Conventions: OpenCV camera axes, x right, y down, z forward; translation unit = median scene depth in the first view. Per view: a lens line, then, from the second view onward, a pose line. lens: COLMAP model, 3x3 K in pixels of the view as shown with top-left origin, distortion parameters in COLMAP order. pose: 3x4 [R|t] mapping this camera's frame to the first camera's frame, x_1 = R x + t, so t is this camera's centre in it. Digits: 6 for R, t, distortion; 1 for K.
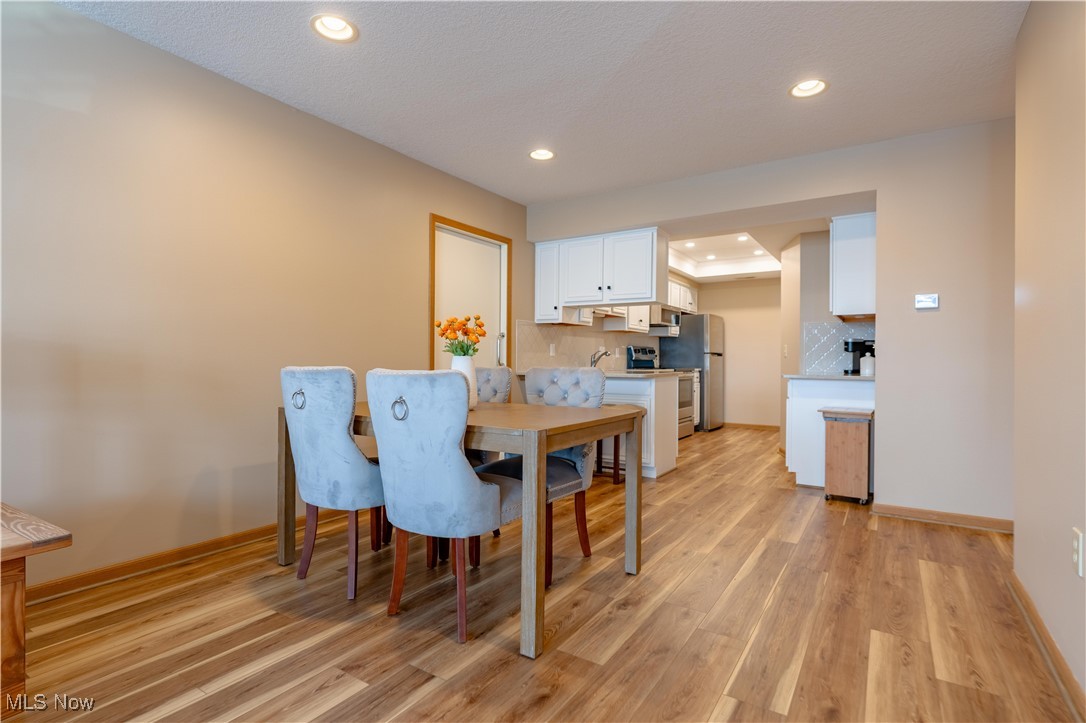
lens RADIAL K [[533.9, 0, 543.0], [0, 533.9, 361.5], [0, 0, 1]] dist [-0.001002, 0.000252]
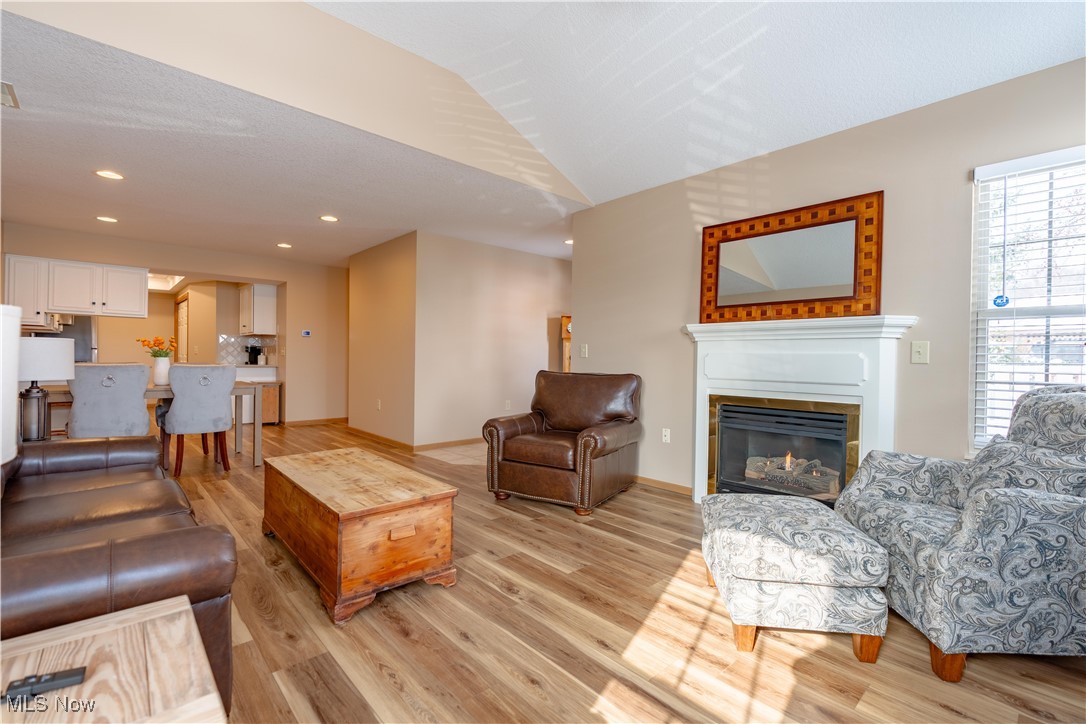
lens RADIAL K [[484.2, 0, 544.4], [0, 484.2, 361.6], [0, 0, 1]] dist [-0.002833, 0.000169]
pose [[0.248661, -0.009254, 0.968546, -0.798637], [-0.011068, 0.999862, 0.012395, -0.017385], [-0.968527, -0.013802, 0.248524, -0.411926]]
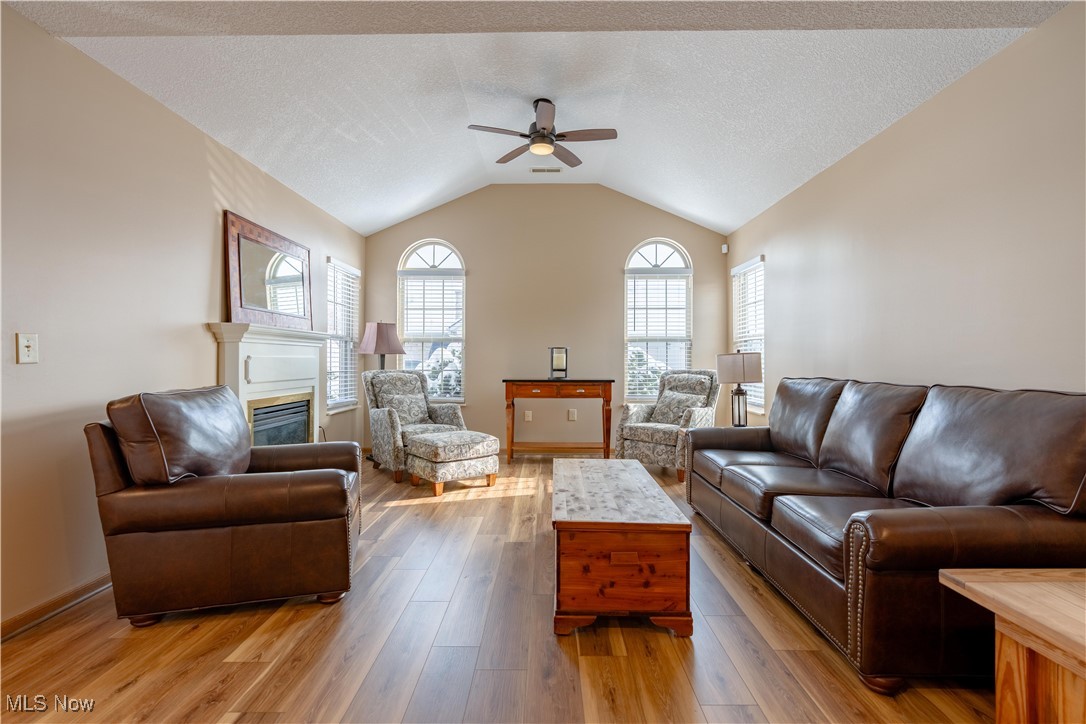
lens RADIAL K [[502.4, 0, 541.7], [0, 502.4, 358.5], [0, 0, 1]] dist [0.000015, -0.000345]
pose [[-0.843395, -0.006956, -0.537248, 0.014087], [-0.003824, 0.999969, -0.006944, -0.017689], [0.537280, -0.003802, -0.843396, 0.349431]]
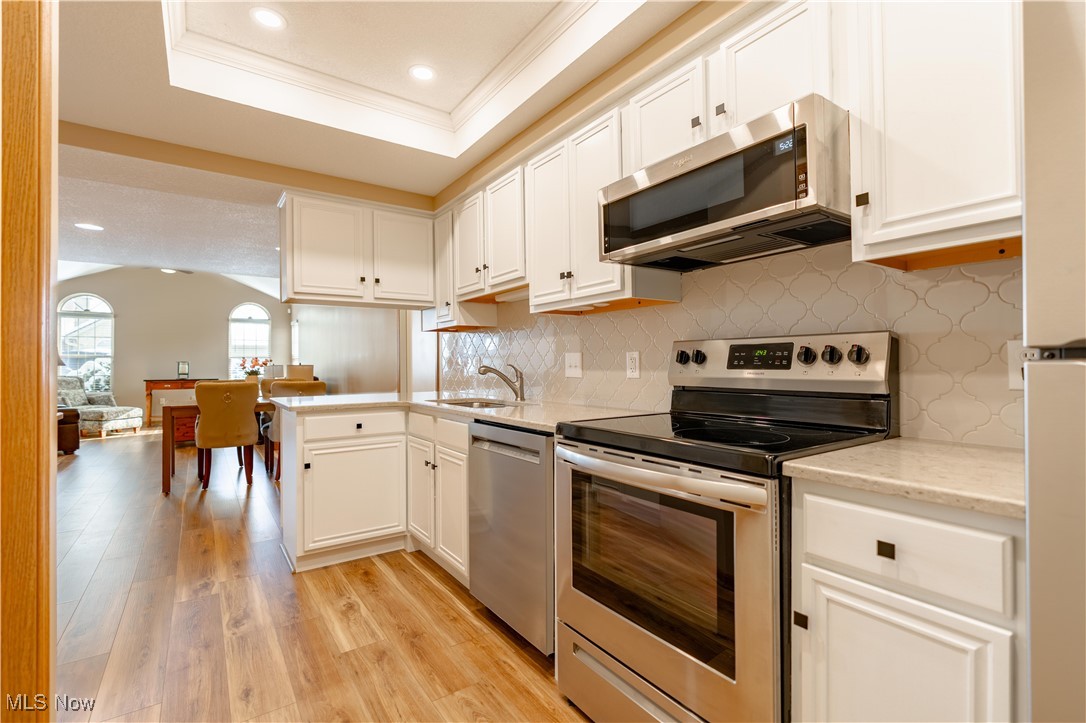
lens RADIAL K [[490.3, 0, 543.0], [0, 490.3, 361.5], [0, 0, 1]] dist [-0.000045, 0.000651]
pose [[-0.375931, -0.010464, -0.926588, 0.674008], [0.003300, 0.999915, -0.012631, -0.021031], [0.926642, -0.007806, -0.375865, 1.523896]]
